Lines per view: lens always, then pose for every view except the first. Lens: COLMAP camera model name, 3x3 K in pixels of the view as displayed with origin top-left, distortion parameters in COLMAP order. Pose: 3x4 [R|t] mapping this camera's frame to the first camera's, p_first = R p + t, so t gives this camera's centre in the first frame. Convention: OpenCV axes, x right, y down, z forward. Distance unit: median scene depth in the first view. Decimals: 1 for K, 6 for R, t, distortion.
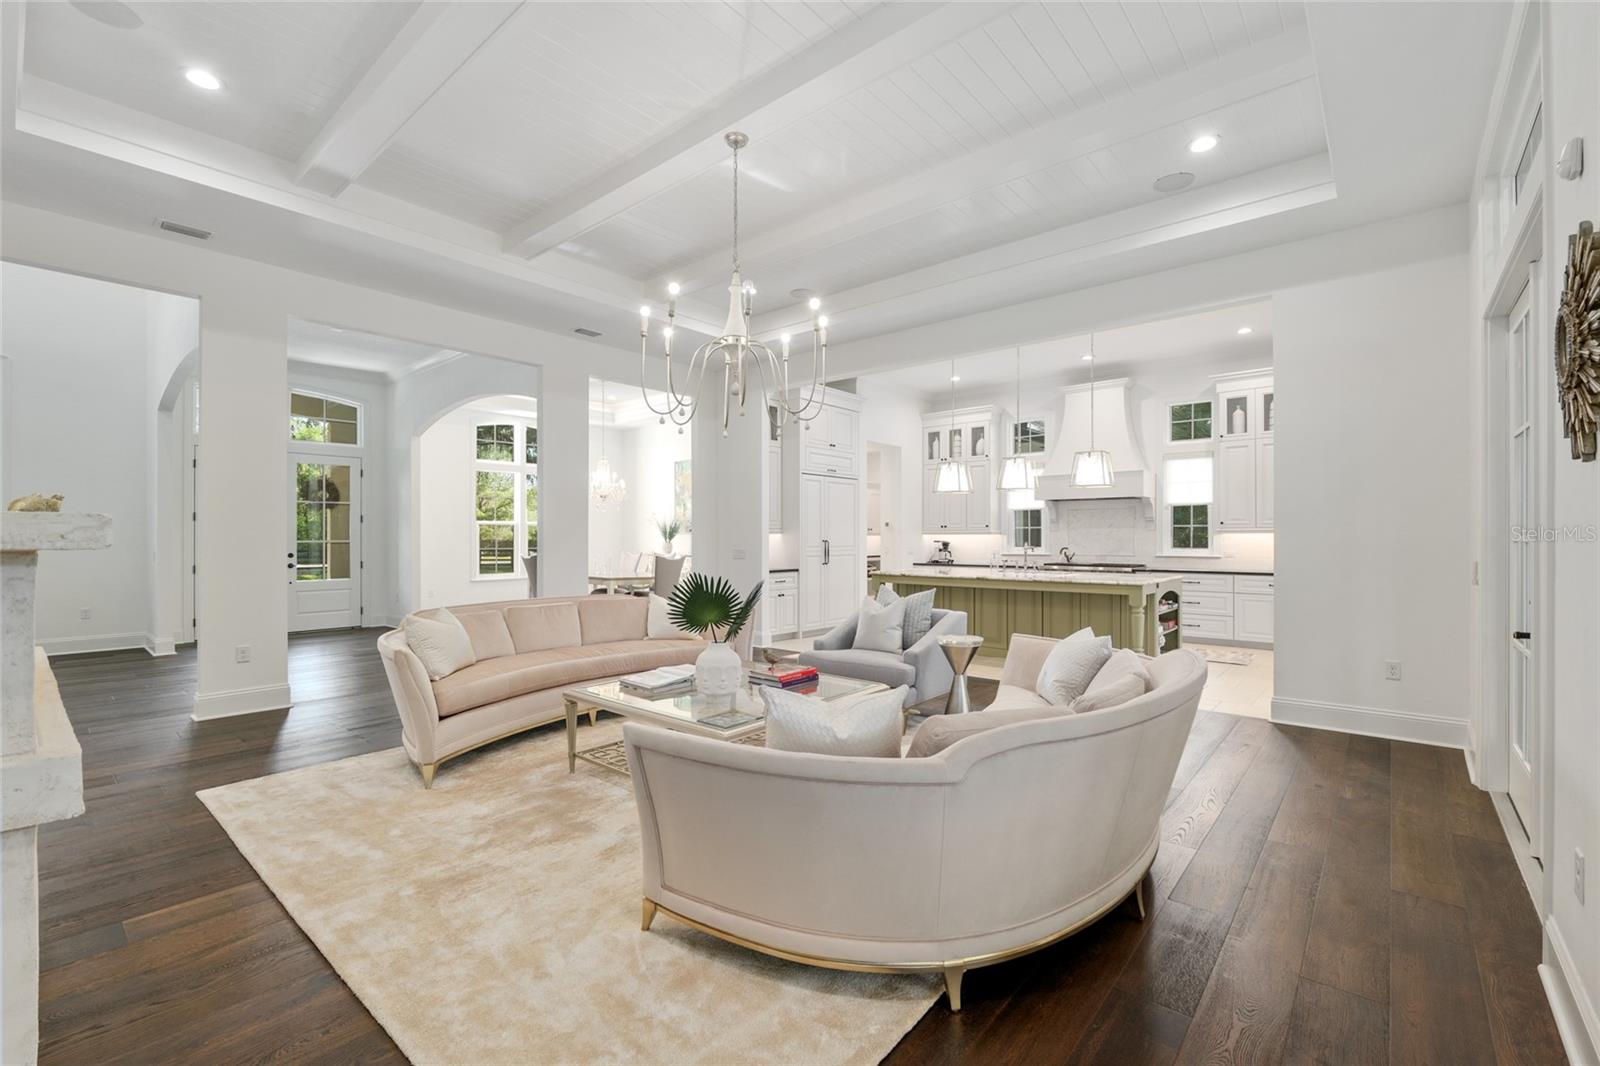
lens RADIAL K [[697.3, 0, 803.3], [0, 697.3, 537.9], [0, 0, 1]] dist [0.000504, -0.000003]
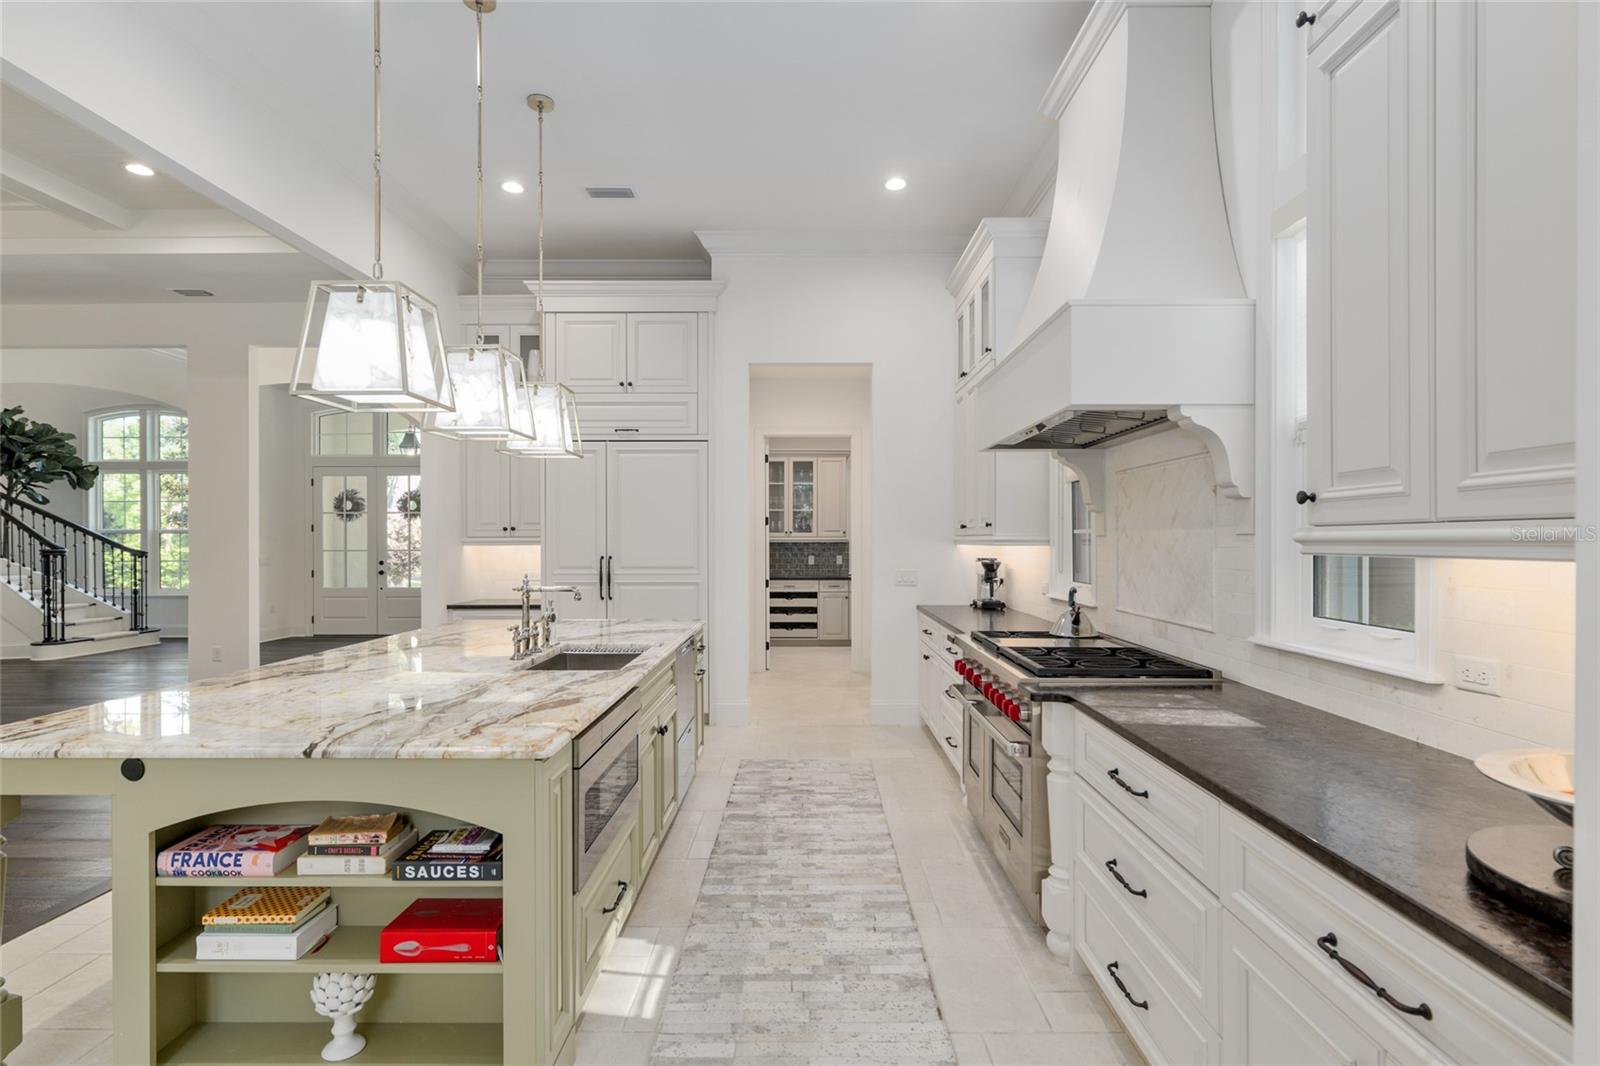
lens RADIAL K [[798.1, 0, 796.1], [0, 798.1, 537.2], [0, 0, 1]] dist [-0.003497, -0.000841]
pose [[0.642060, -0.002273, -0.766651, 0.621419], [0.003828, 0.999993, 0.000241, -0.011649], [0.766645, -0.003089, 0.642064, 0.712576]]
